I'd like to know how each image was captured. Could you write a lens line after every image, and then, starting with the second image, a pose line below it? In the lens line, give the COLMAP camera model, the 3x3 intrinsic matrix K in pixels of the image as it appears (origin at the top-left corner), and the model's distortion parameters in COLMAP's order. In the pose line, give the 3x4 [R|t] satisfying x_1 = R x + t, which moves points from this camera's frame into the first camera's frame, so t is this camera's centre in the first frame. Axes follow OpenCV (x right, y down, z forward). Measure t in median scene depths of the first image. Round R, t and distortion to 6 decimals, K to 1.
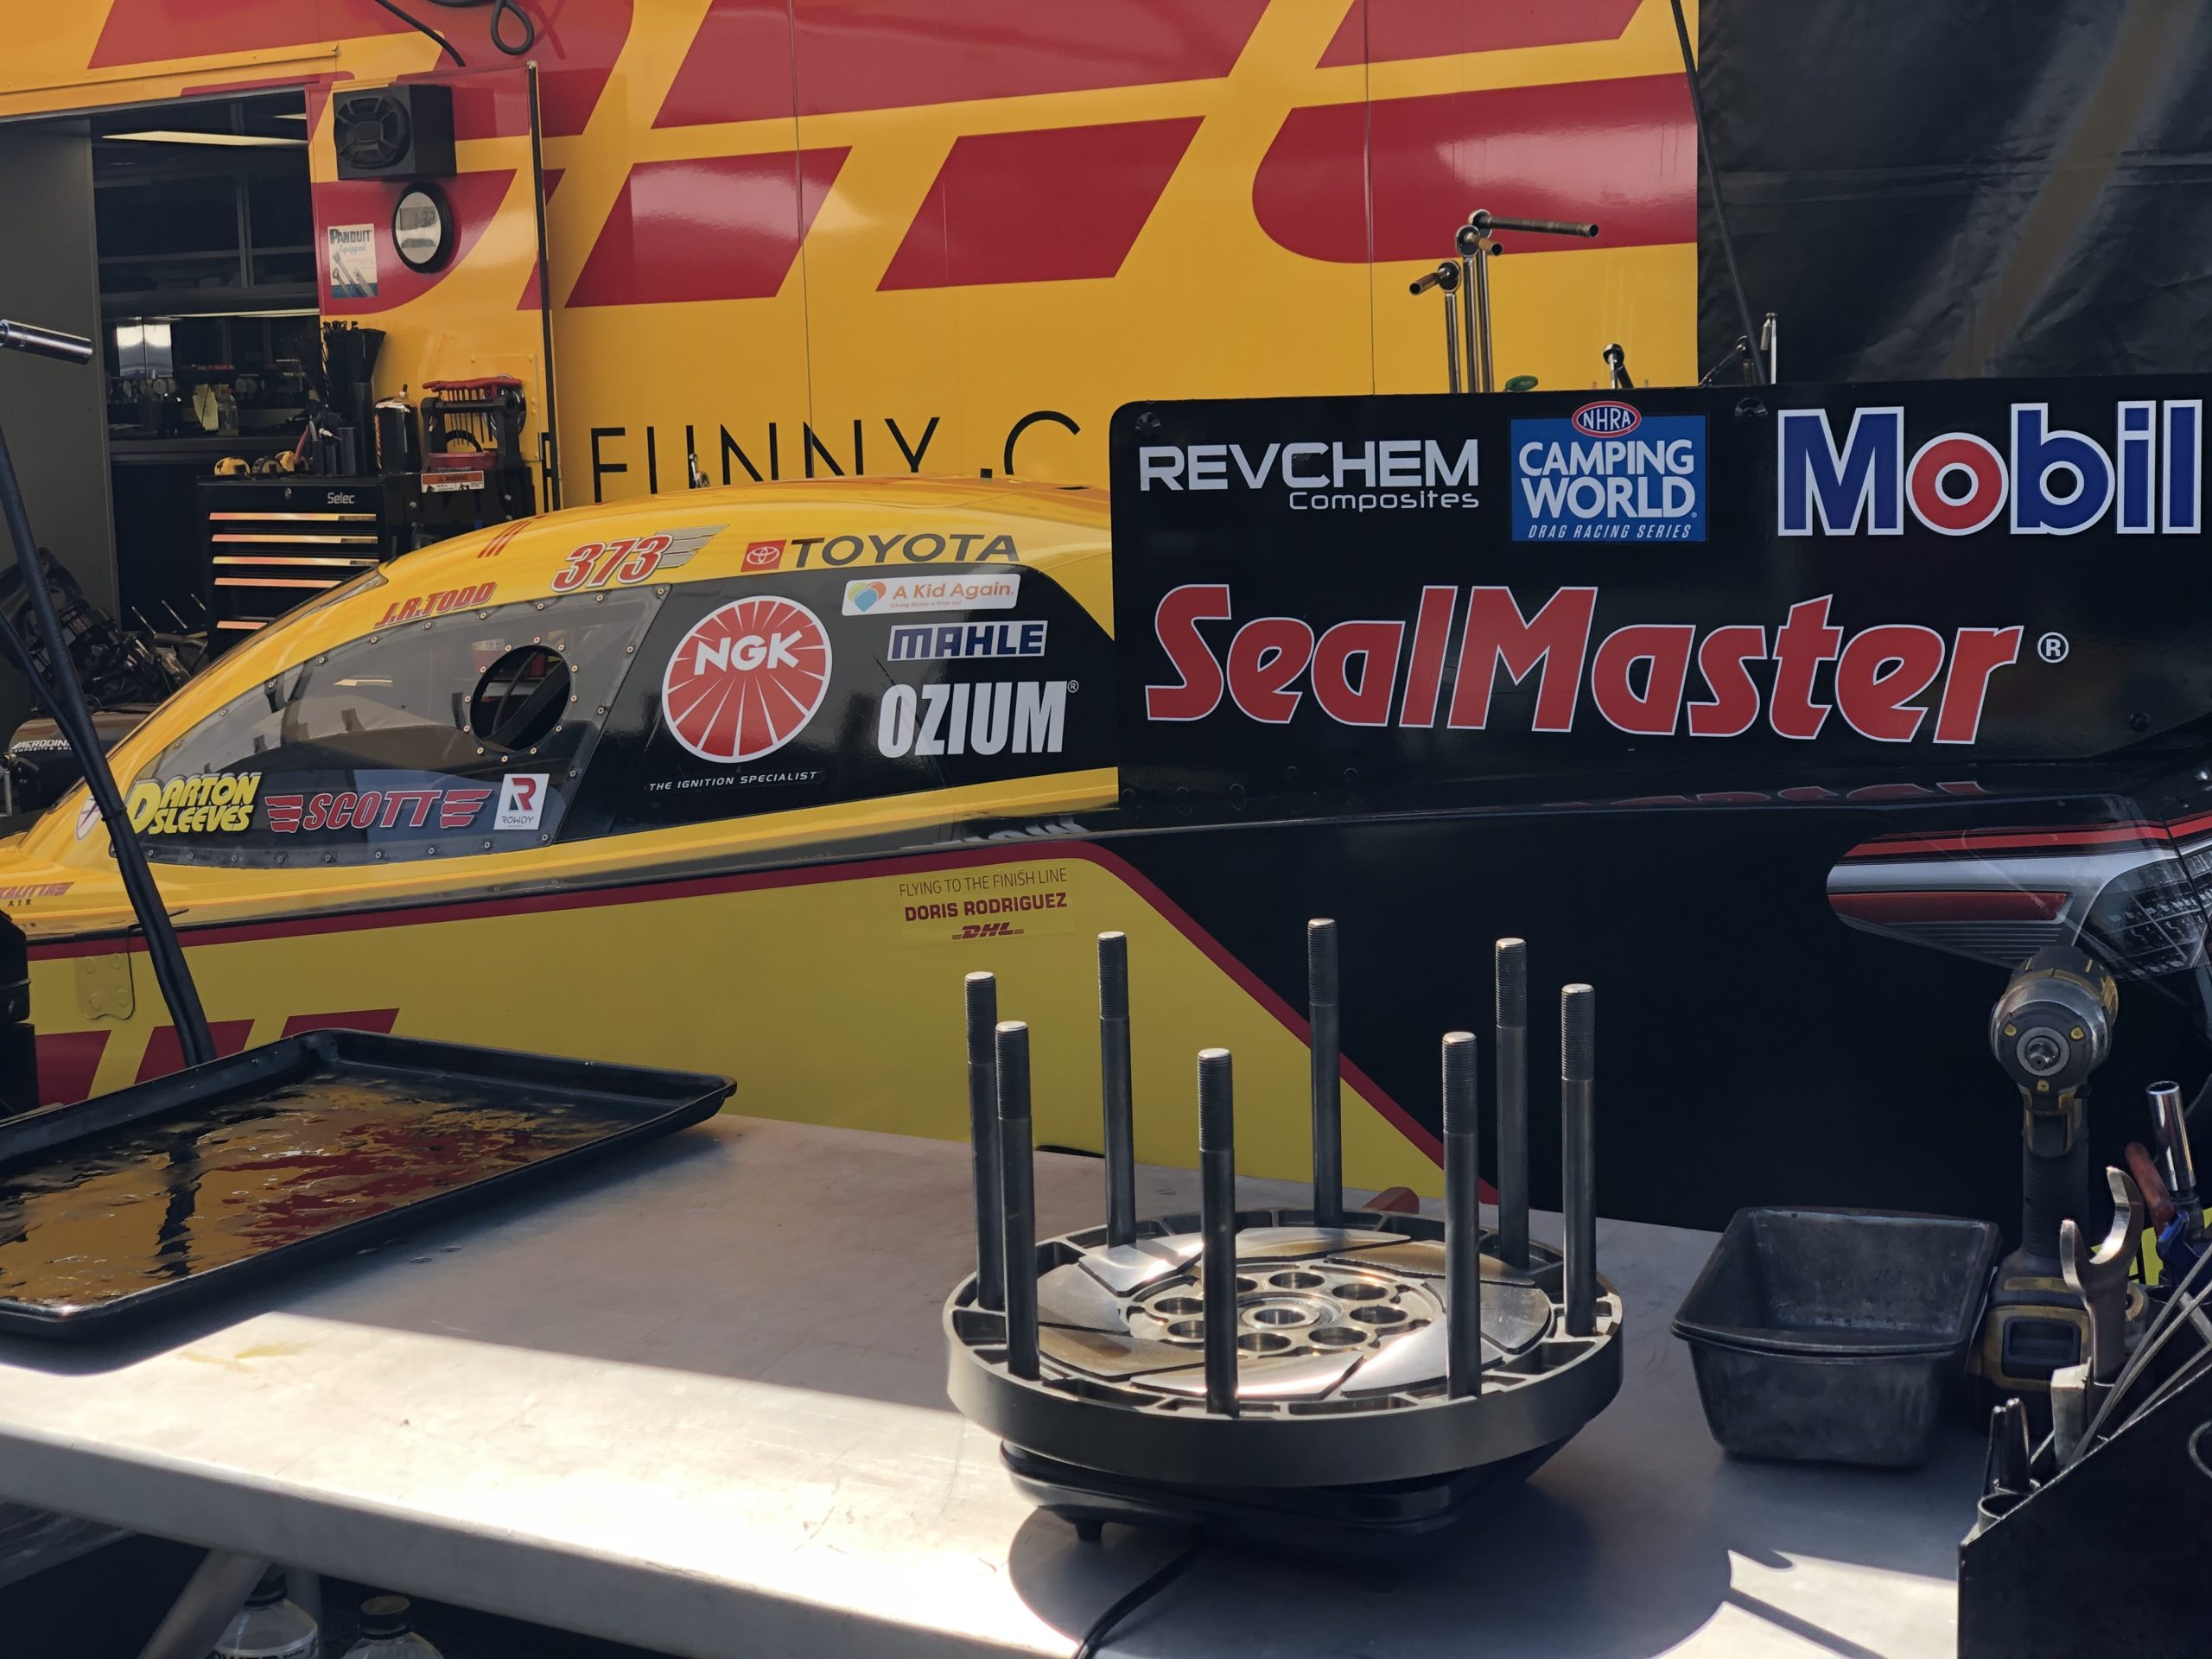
lens RADIAL K [[3236.9, 0, 1106.0], [0, 3236.9, 829.5], [0, 0, 1]] dist [0.083447, 0.110782]
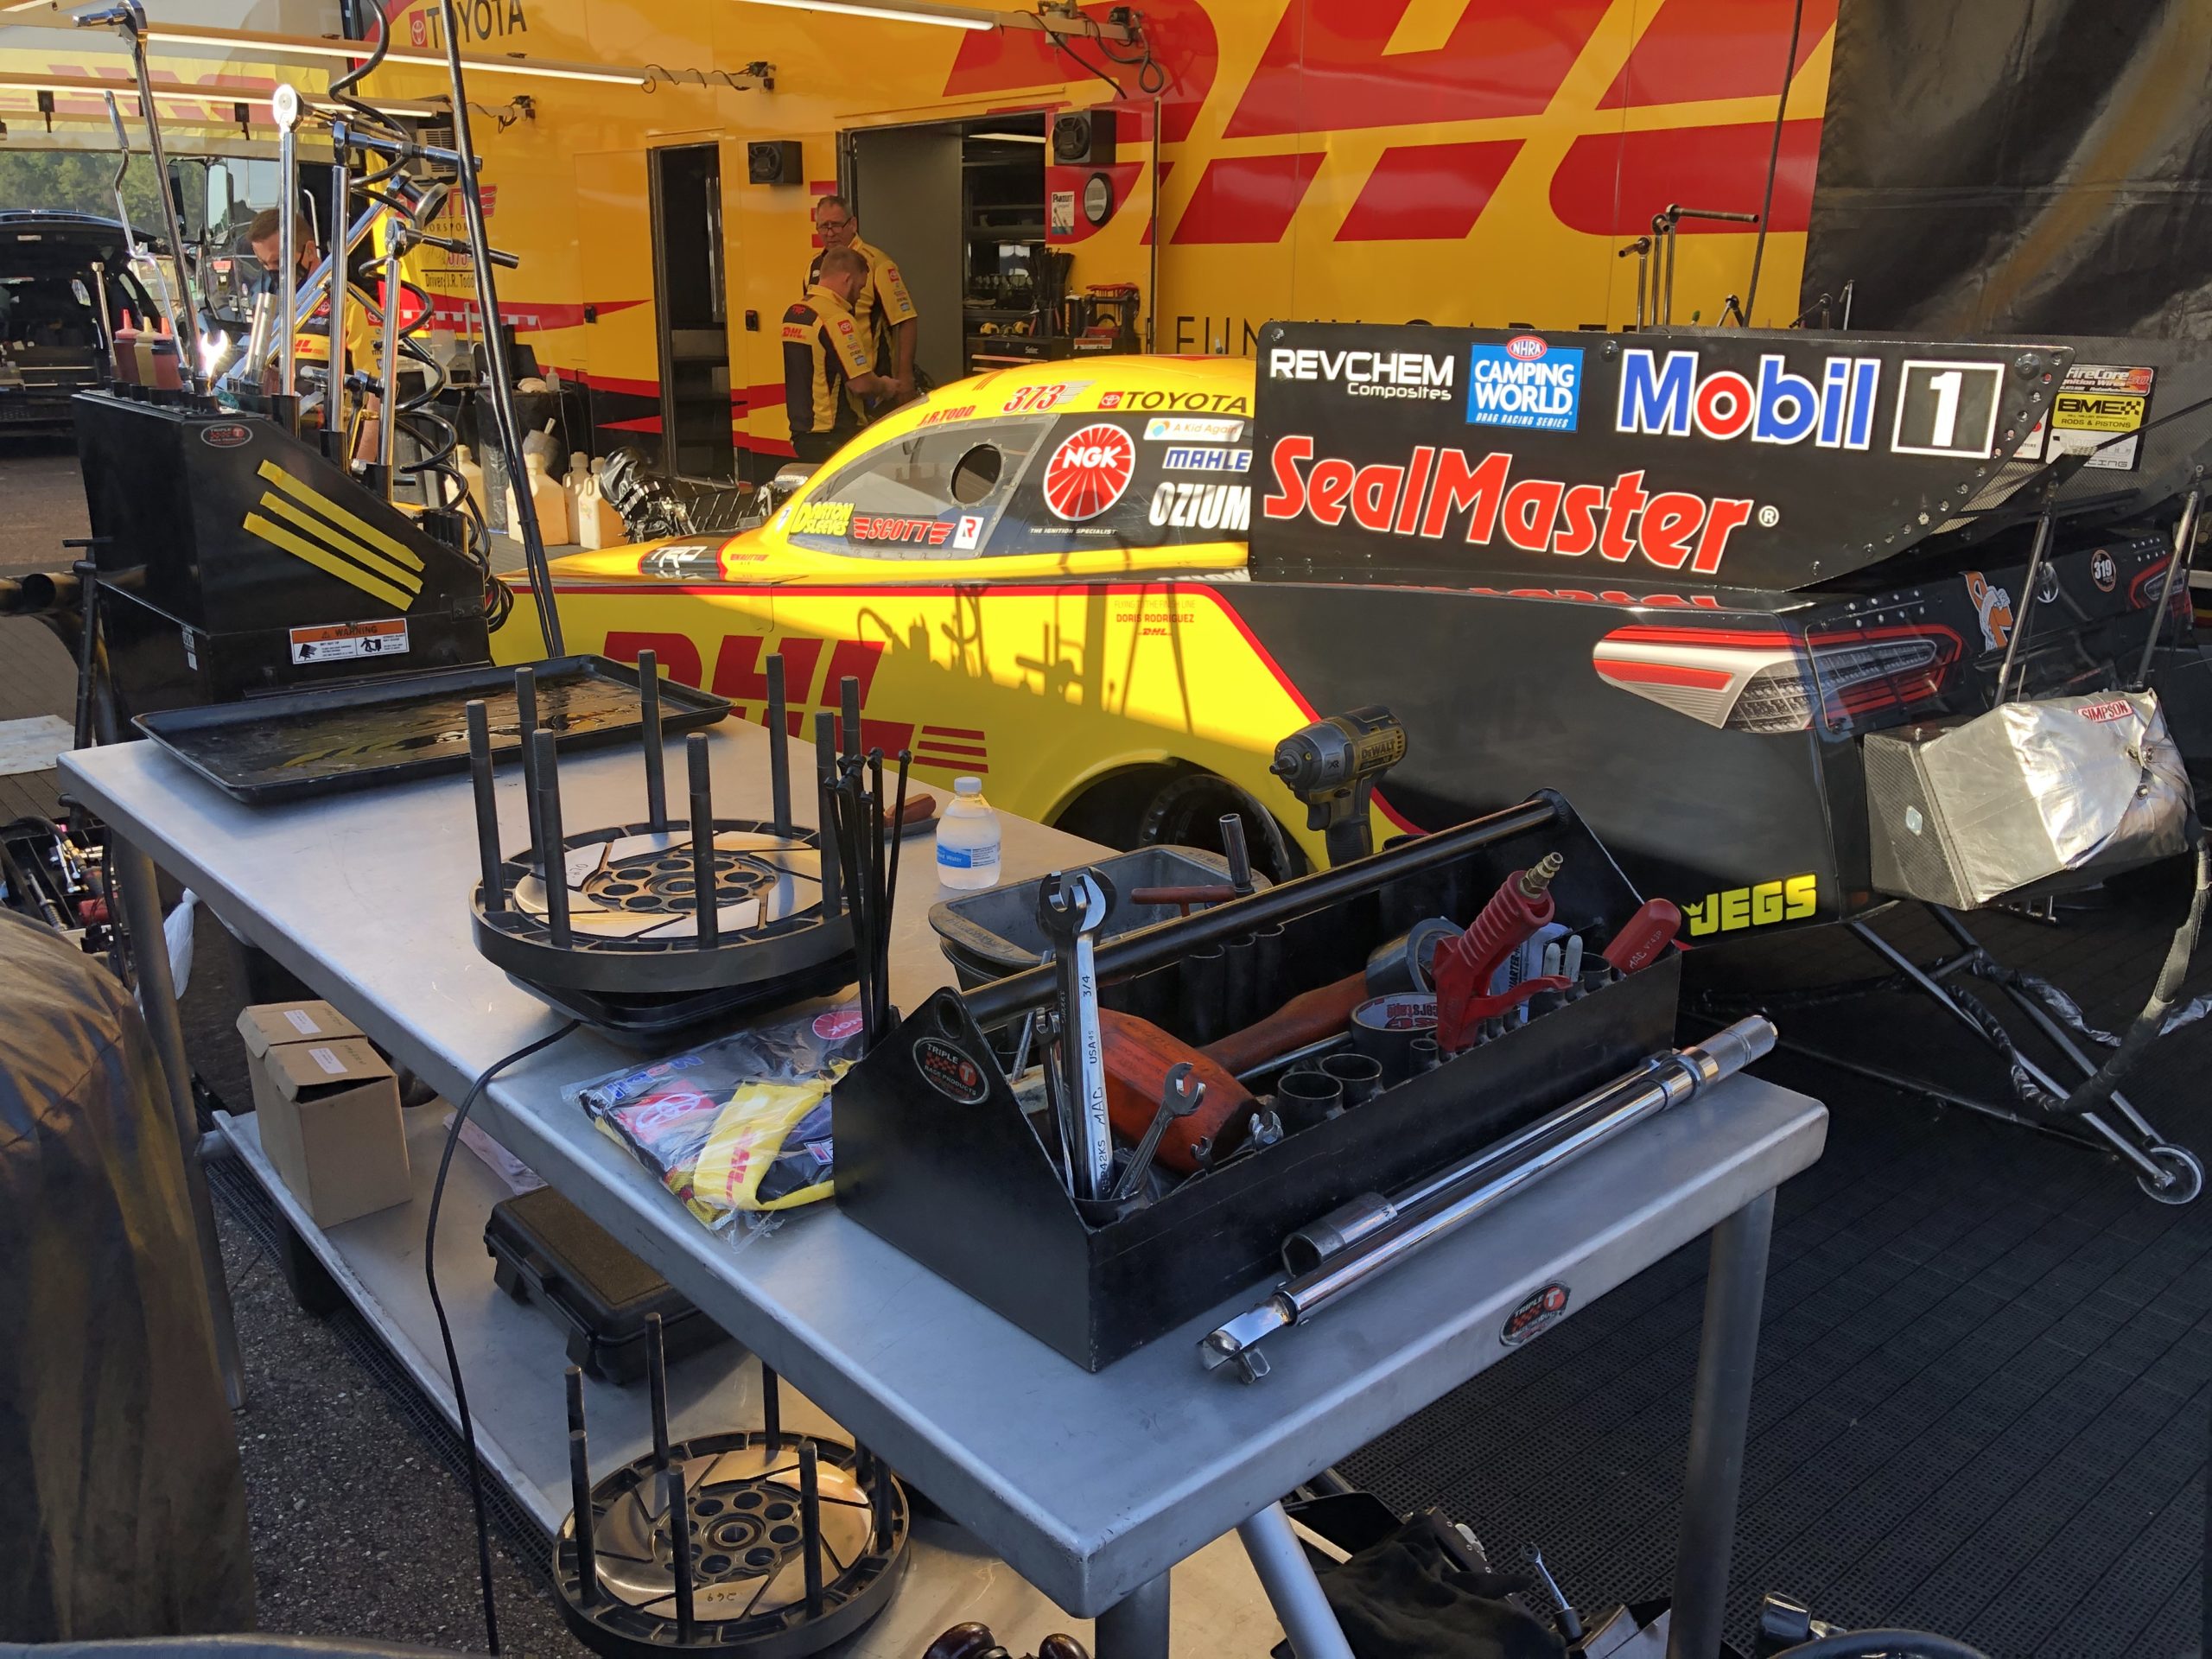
lens RADIAL K [[1813.1, 0, 1106.0], [0, 1813.1, 829.5], [0, 0, 1]] dist [0.007373, -0.006883]
pose [[0.958678, 0.123560, -0.256261, 0.176942], [-0.082802, 0.982949, 0.164180, -0.019306], [0.272178, -0.136177, 0.952562, 0.051350]]
